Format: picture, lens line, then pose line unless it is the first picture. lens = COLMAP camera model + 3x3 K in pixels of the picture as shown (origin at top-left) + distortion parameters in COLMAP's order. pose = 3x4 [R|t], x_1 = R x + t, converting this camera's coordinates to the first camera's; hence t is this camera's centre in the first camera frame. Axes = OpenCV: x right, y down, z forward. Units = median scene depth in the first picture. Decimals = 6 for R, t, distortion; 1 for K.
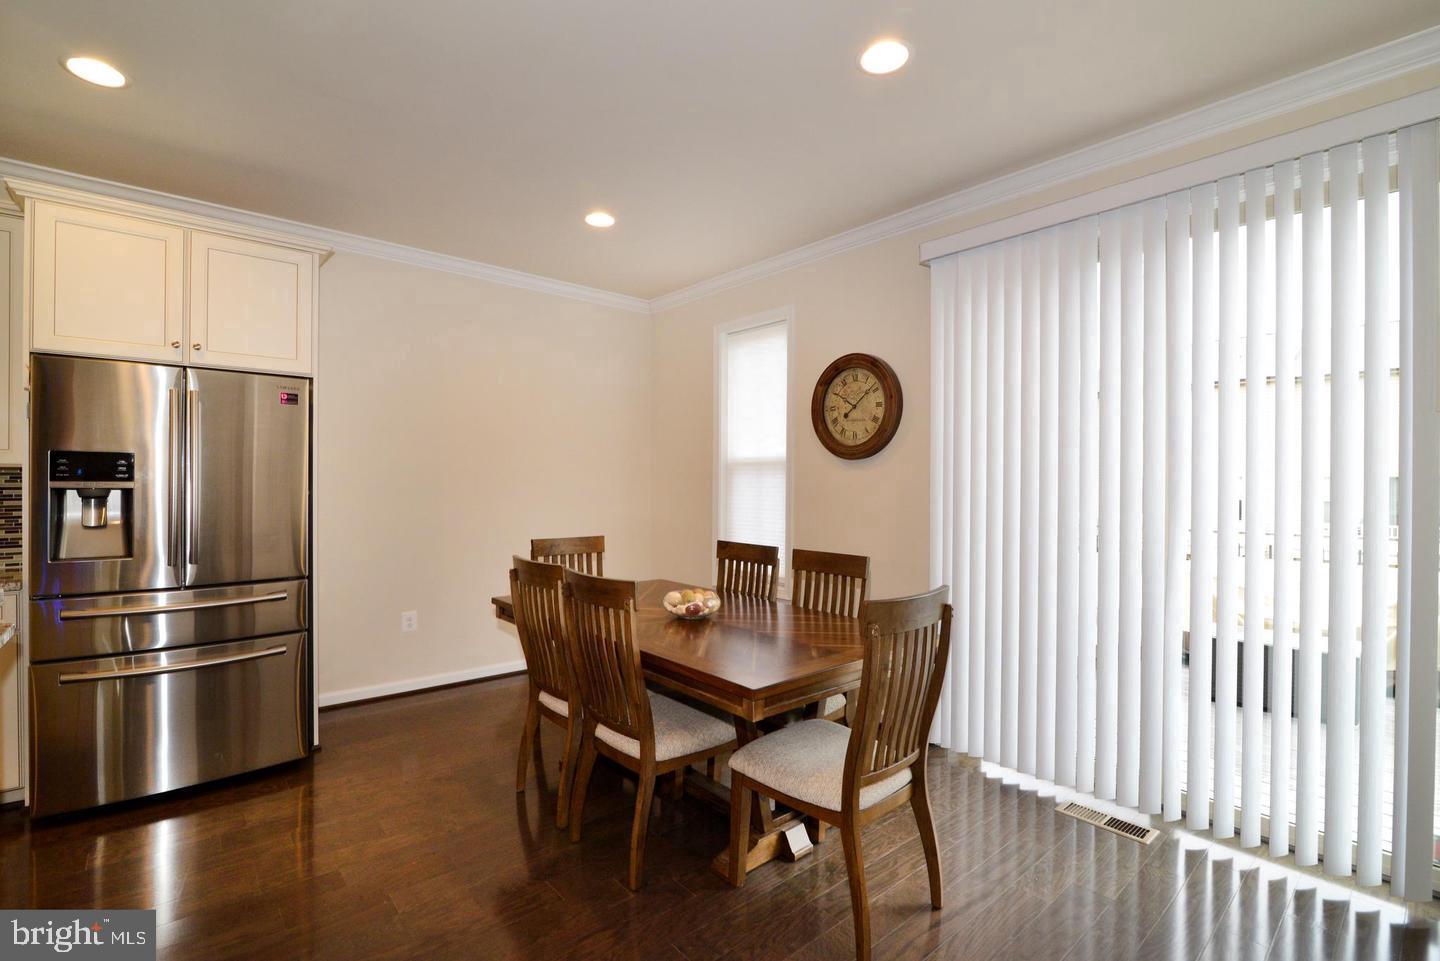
lens RADIAL K [[658.7, 0, 730.5], [0, 658.7, 482.4], [0, 0, 1]] dist [-0.015237, -0.000464]
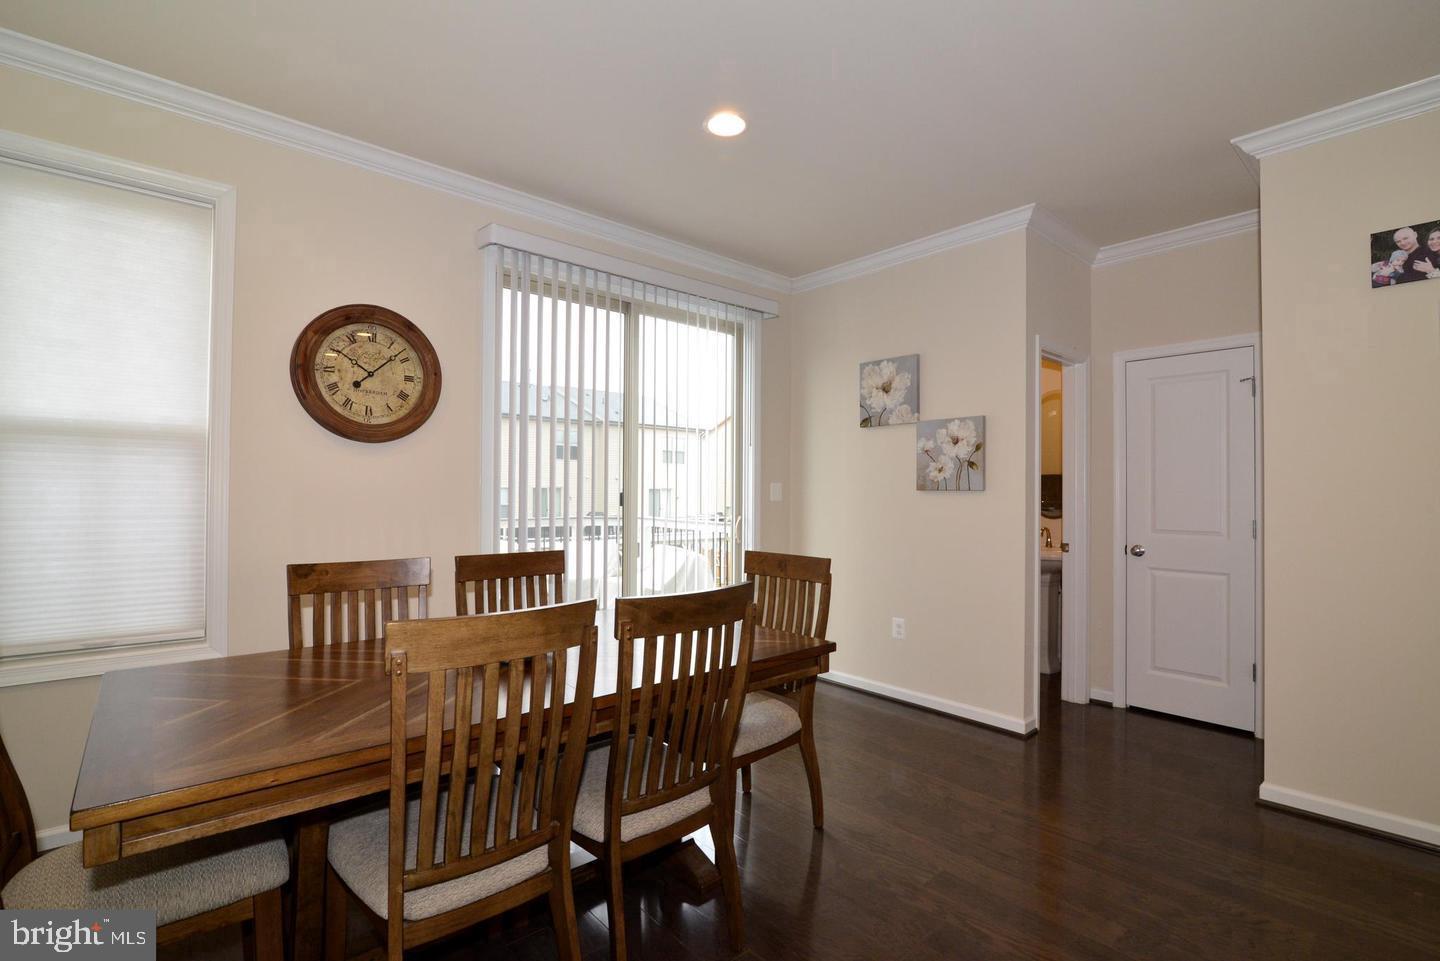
lens RADIAL K [[658.7, 0, 710.0], [0, 658.7, 479.9], [0, 0, 1]] dist [-0.015237, -0.000464]
pose [[-0.014550, 0.005728, 0.999878, -0.601736], [0.000635, 0.999983, -0.005720, 0.013525], [-0.999894, 0.000552, -0.014554, 0.634129]]
